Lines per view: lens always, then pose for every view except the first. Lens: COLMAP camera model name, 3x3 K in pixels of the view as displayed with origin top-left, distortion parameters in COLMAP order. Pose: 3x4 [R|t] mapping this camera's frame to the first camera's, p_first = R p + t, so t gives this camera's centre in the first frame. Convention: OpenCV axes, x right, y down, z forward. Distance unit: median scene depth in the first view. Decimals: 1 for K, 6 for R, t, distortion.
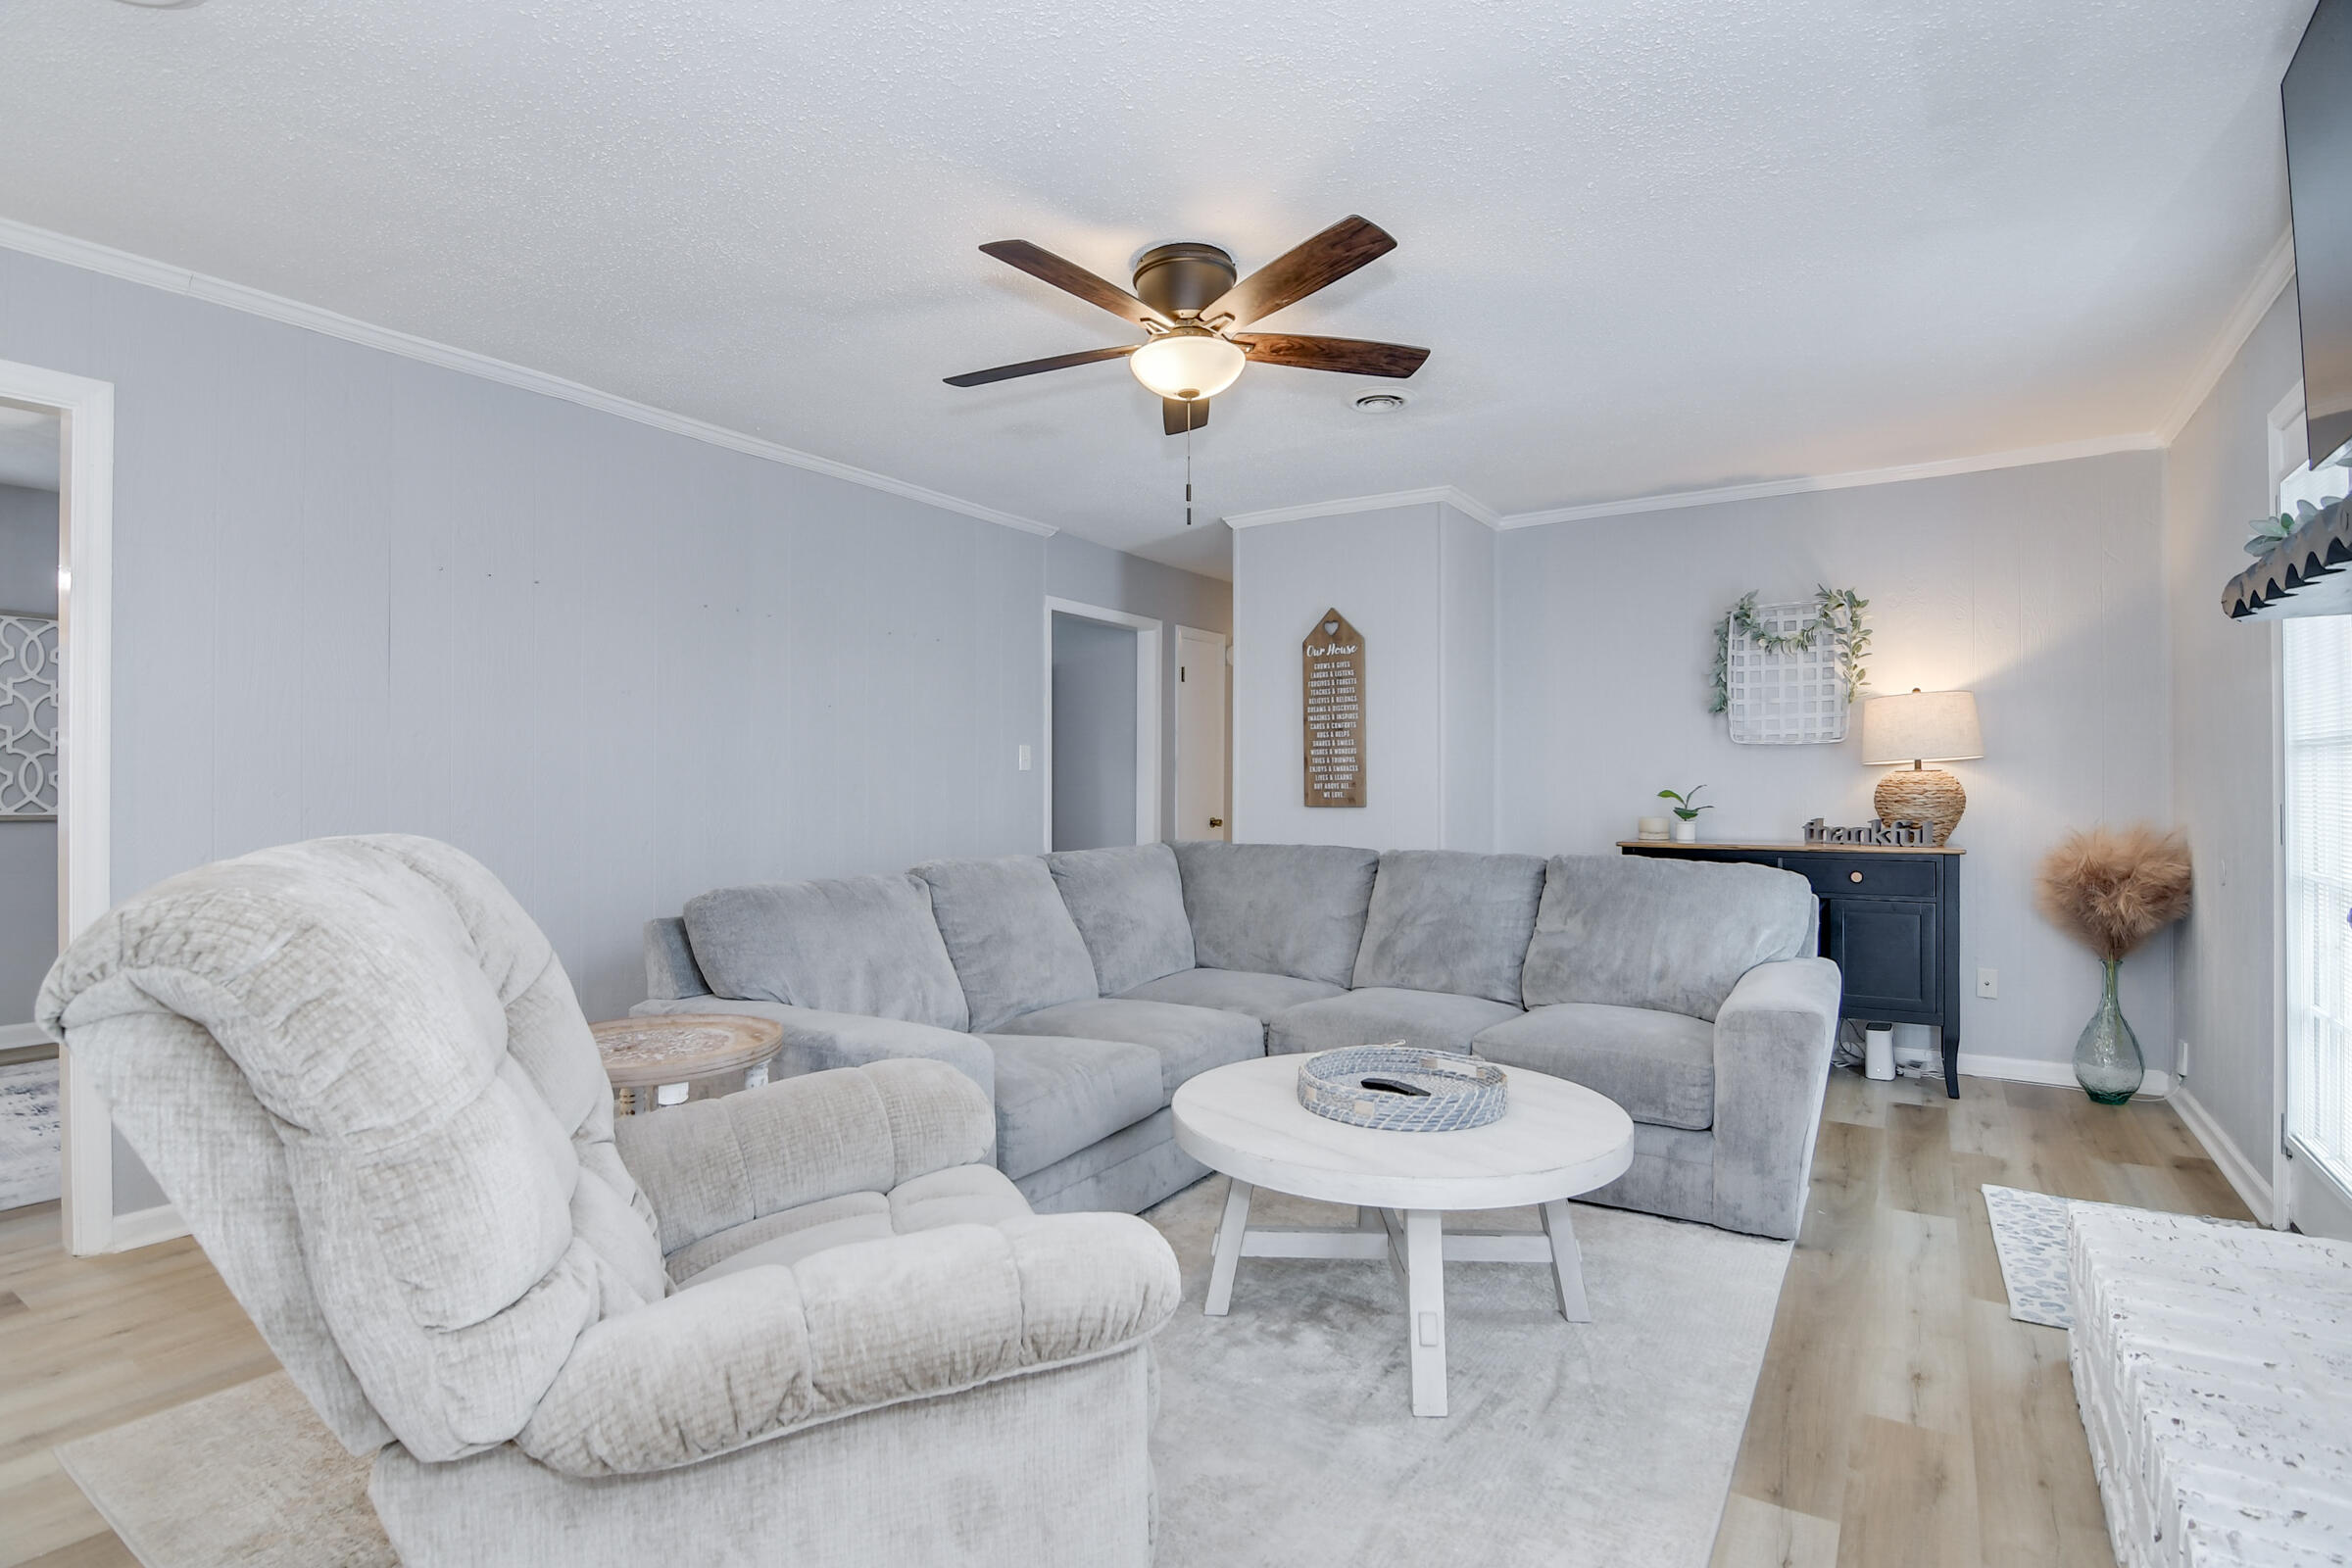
lens RADIAL K [[1137.2, 0, 1169.0], [0, 1137.2, 785.9], [0, 0, 1]] dist [-0.000567, -0.014964]
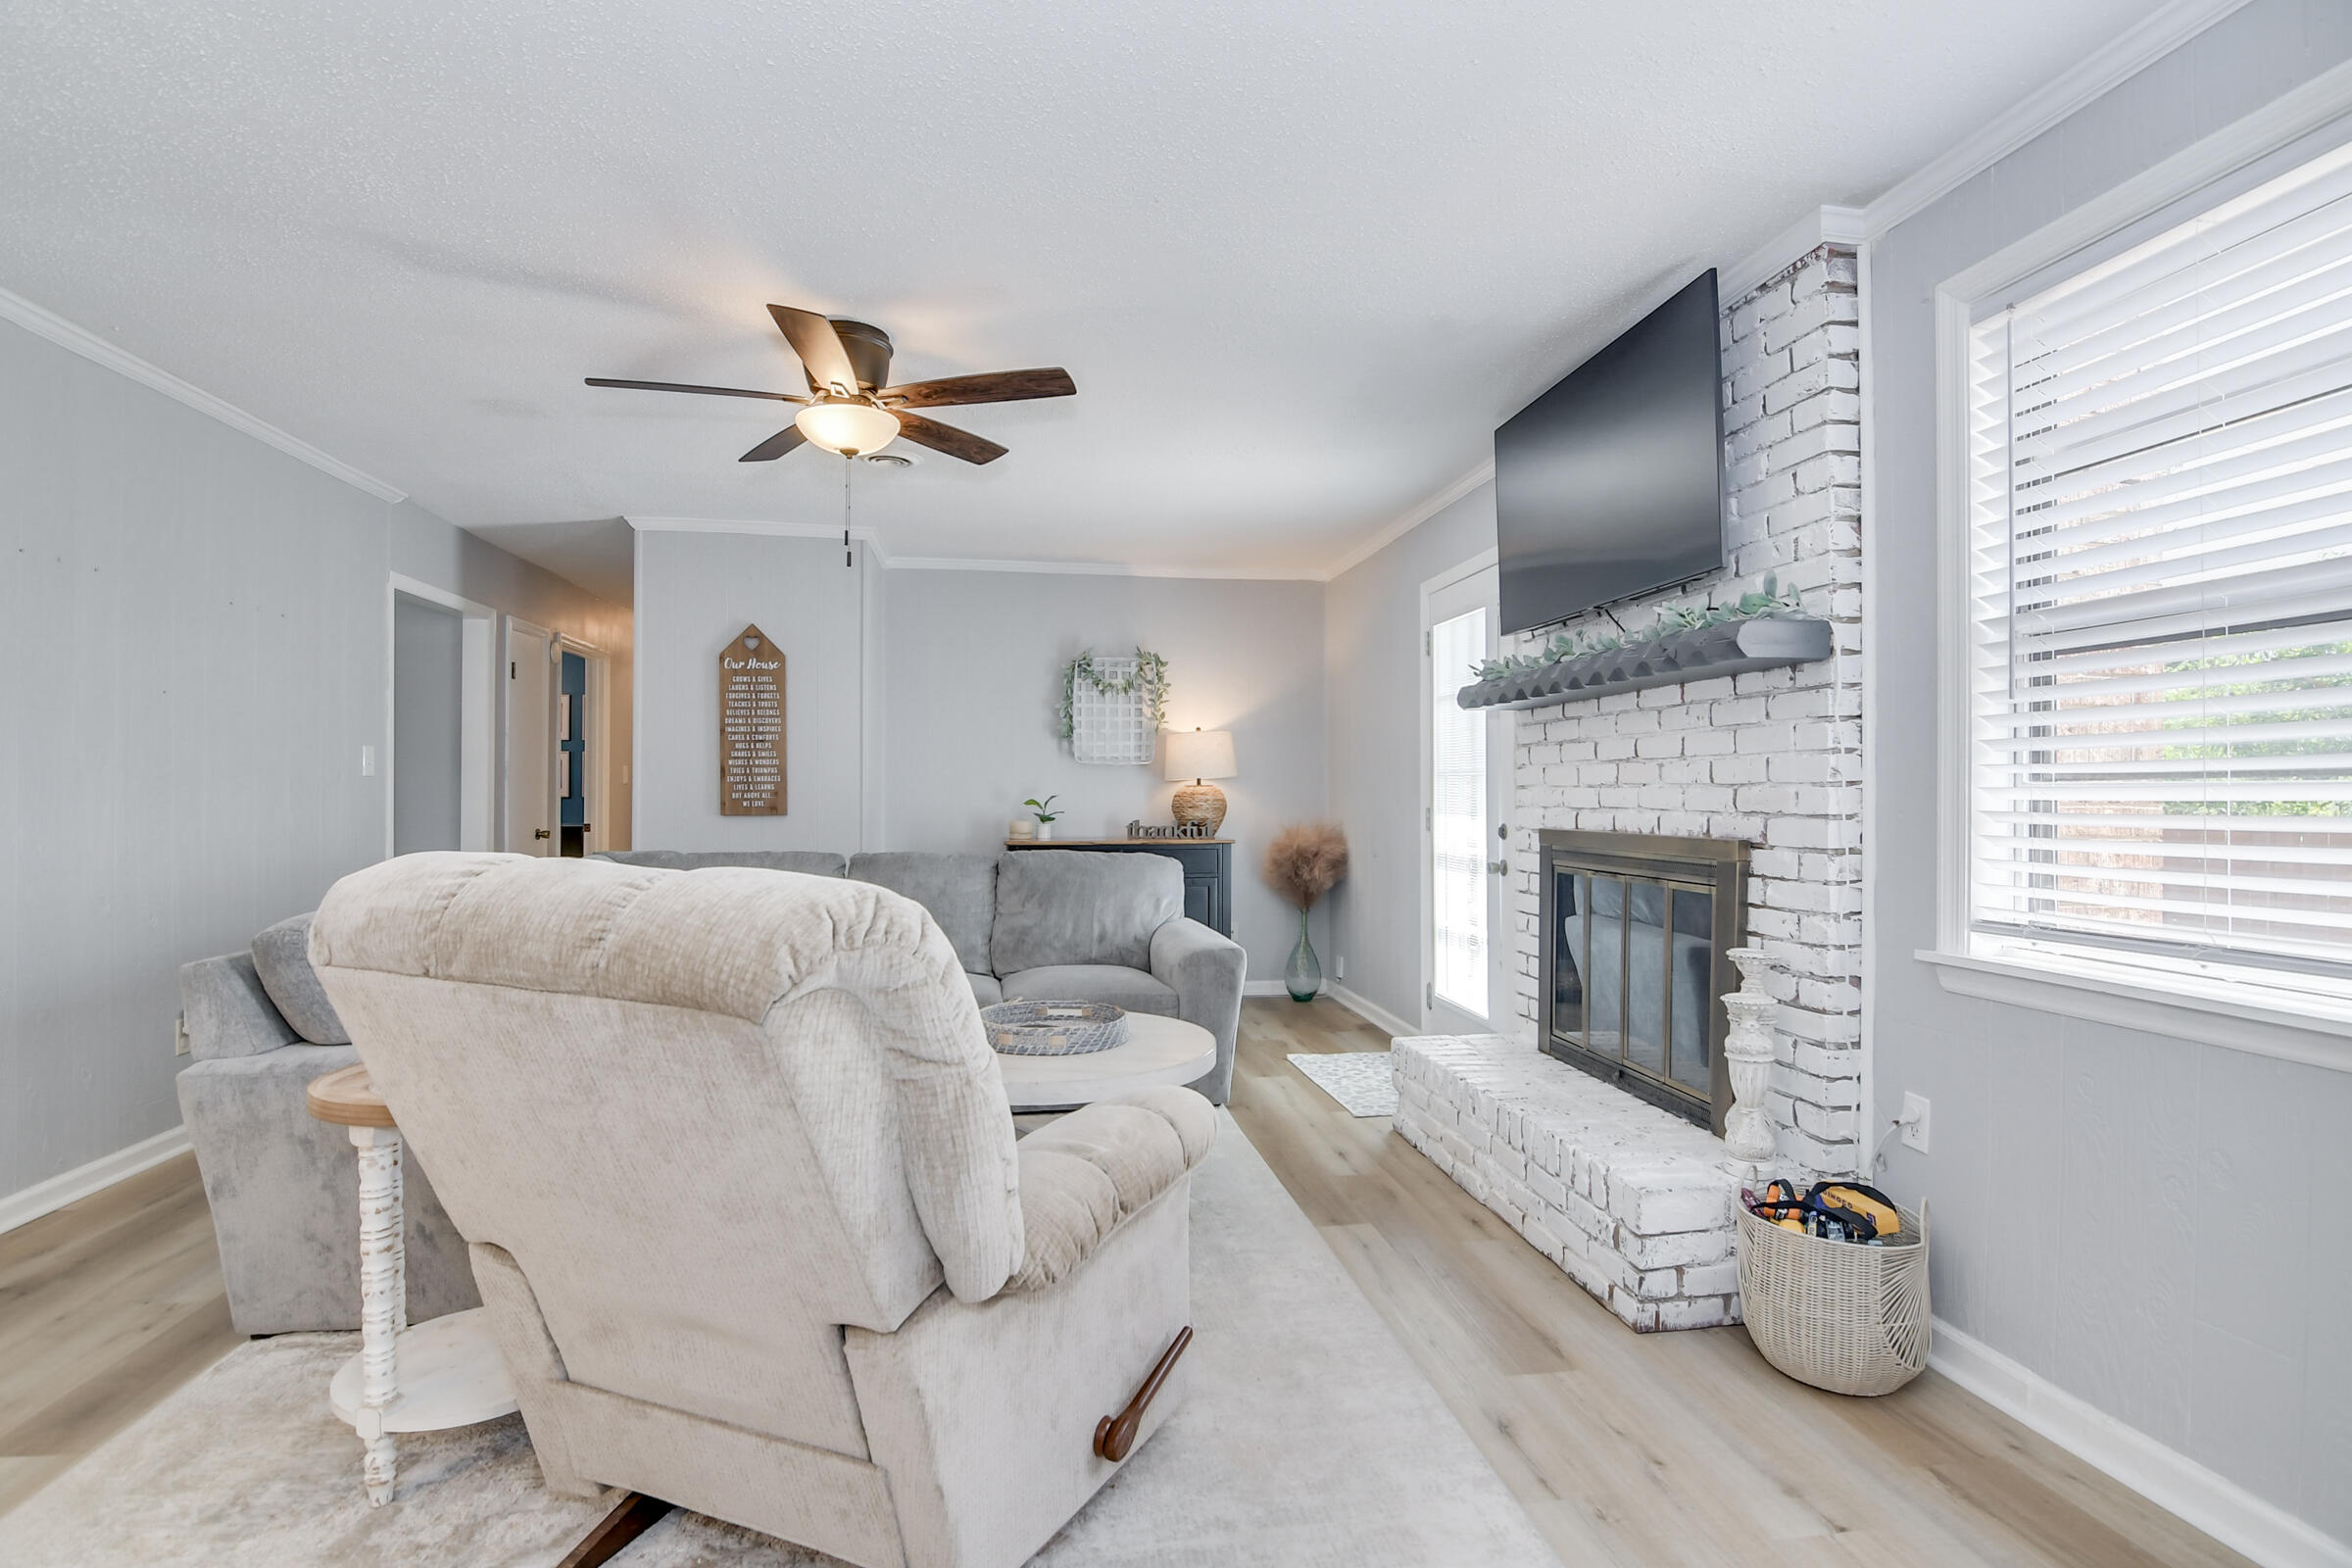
lens RADIAL K [[1152.9, 0, 1175.6], [0, 1152.9, 793.2], [0, 0, 1]] dist [-0.002509, -0.017284]
pose [[0.736684, 0.003022, 0.676230, -0.369838], [-0.003394, 0.999994, -0.000772, -0.003046], [-0.676229, -0.001727, 0.736690, -0.047729]]
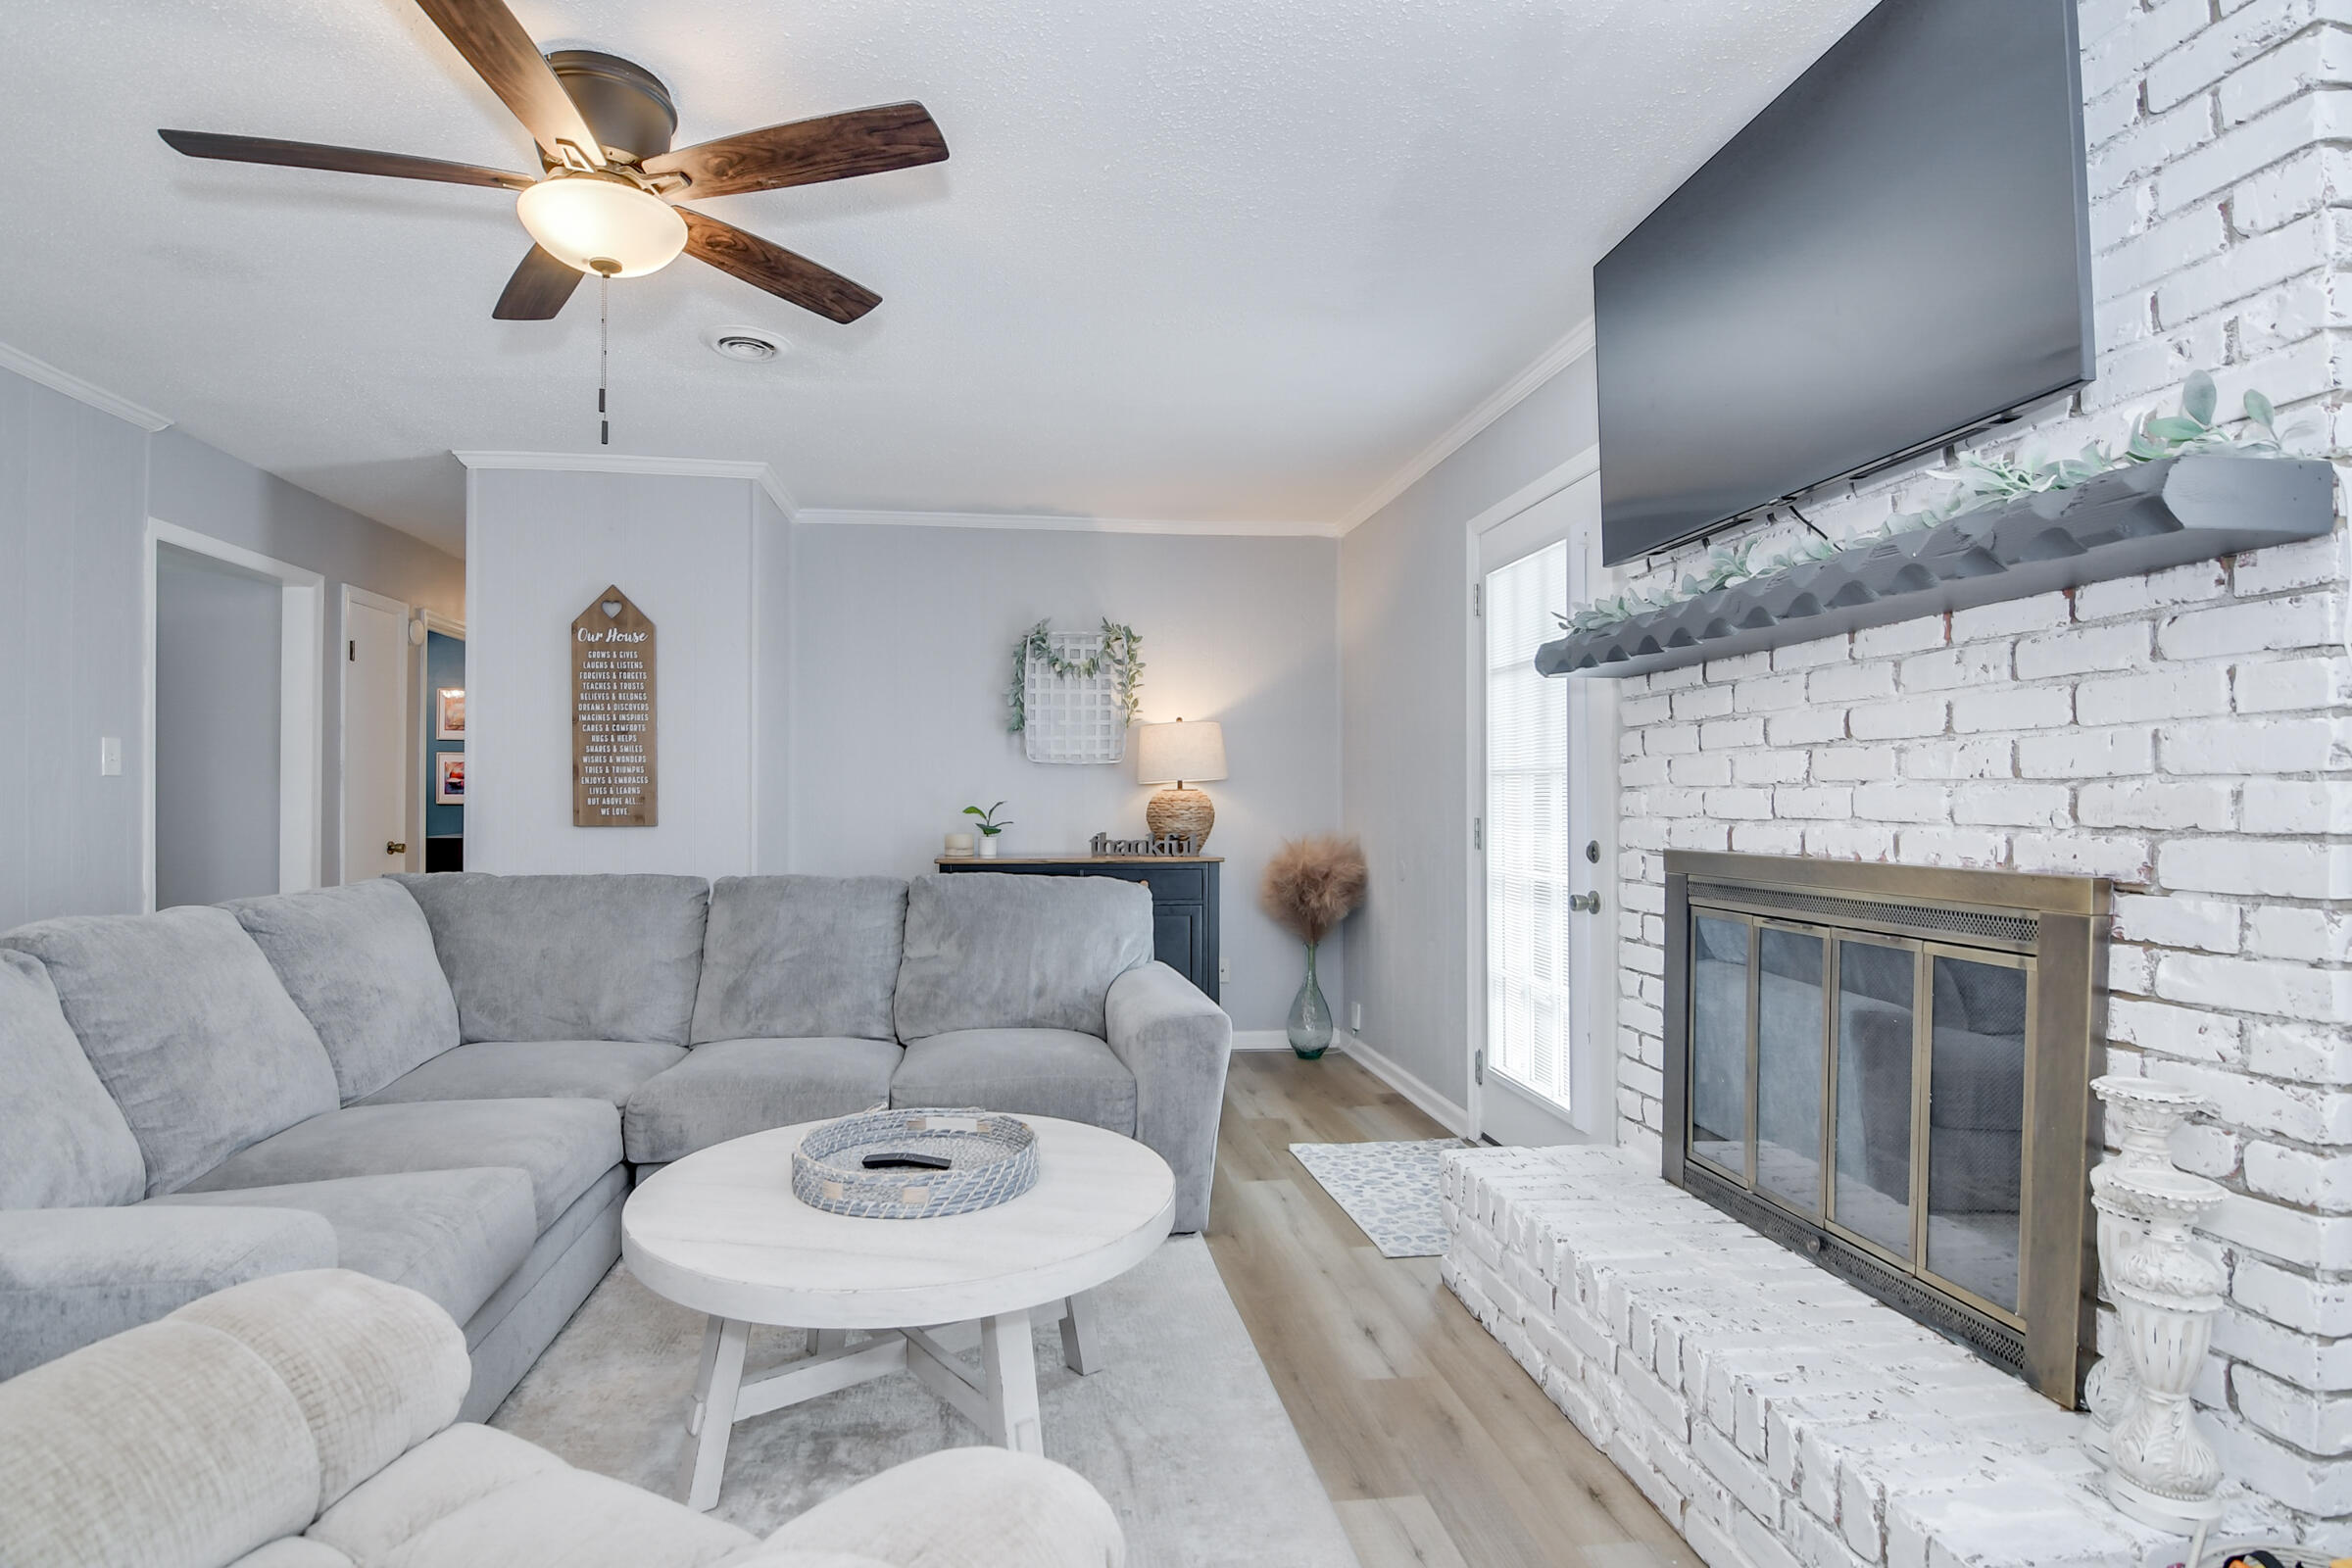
lens RADIAL K [[1160.1, 0, 1126.3], [0, 1160.1, 805.1], [0, 0, 1]] dist [-0.001233, -0.016534]
pose [[0.766440, 0.001535, 0.642314, -0.144941], [-0.003911, 0.999990, 0.002277, -0.000487], [-0.642304, -0.004258, 0.766438, 0.152009]]
